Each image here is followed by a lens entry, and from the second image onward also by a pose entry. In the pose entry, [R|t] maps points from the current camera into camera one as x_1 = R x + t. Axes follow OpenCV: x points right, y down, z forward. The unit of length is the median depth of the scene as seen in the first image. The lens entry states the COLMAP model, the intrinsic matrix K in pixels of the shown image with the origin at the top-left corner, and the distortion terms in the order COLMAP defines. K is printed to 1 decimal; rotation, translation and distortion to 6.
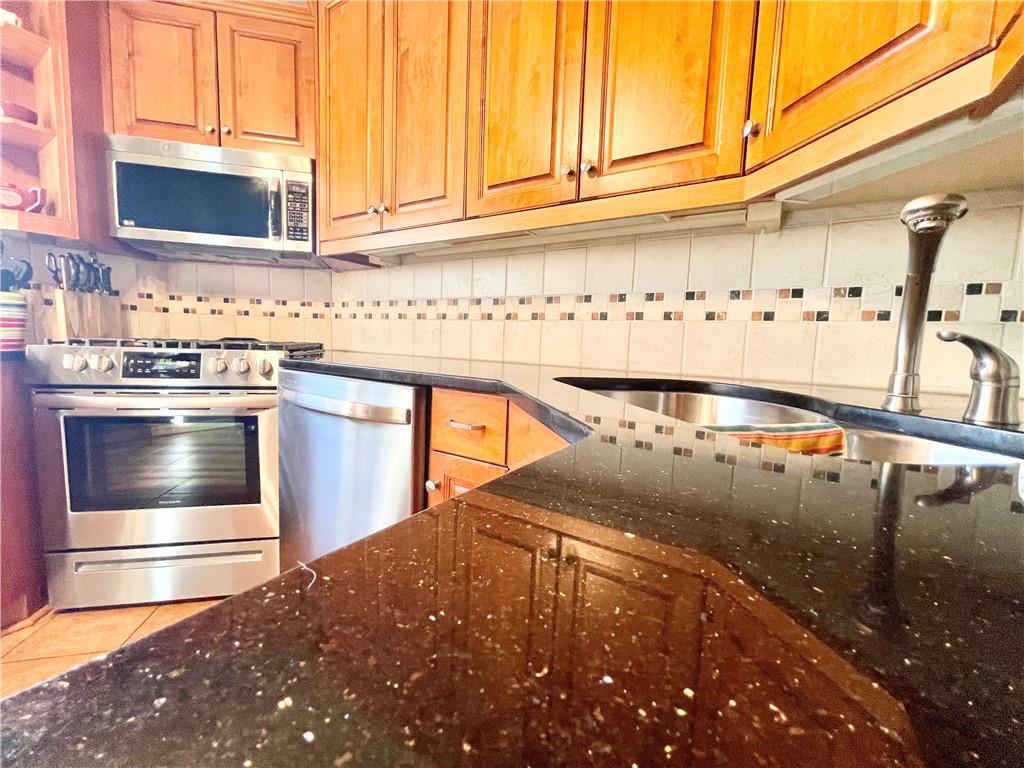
lens RADIAL K [[420.2, 0, 507.3], [0, 420.2, 382.0], [0, 0, 1]] dist [-0.010793, 0.007627]
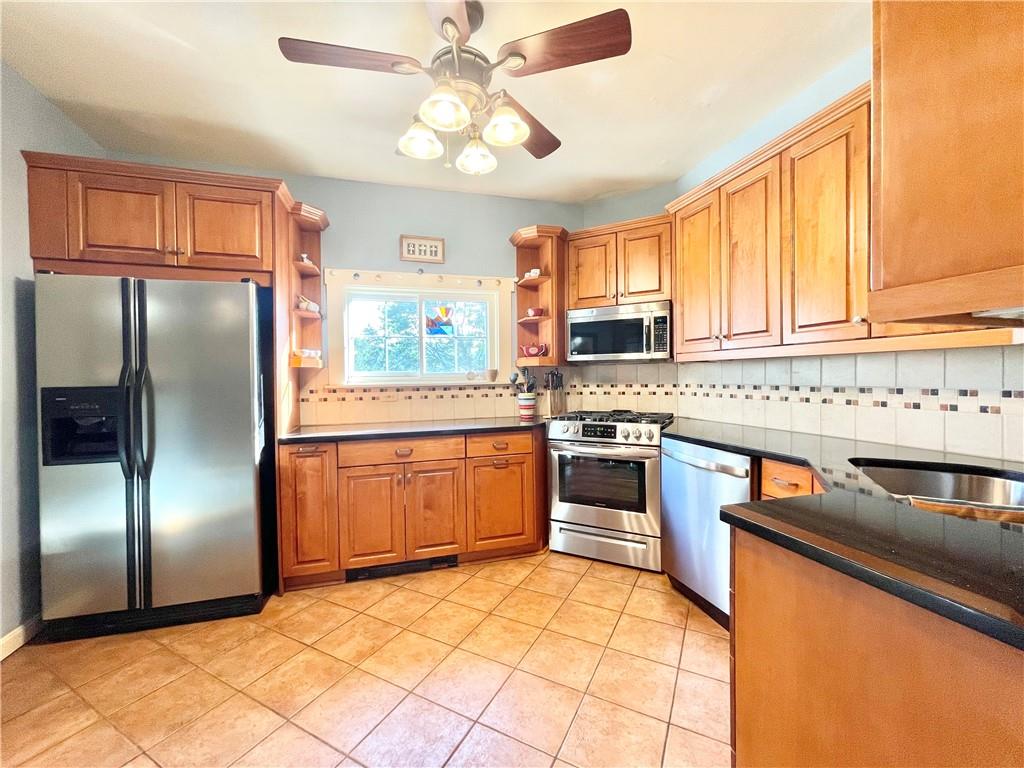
lens RADIAL K [[420.2, 0, 507.3], [0, 420.2, 382.0], [0, 0, 1]] dist [-0.010793, 0.007627]
pose [[0.761550, -0.036243, -0.647092, 0.102023], [-0.023794, 0.996199, -0.083799, -0.085540], [0.647669, 0.079214, 0.757792, -0.681290]]
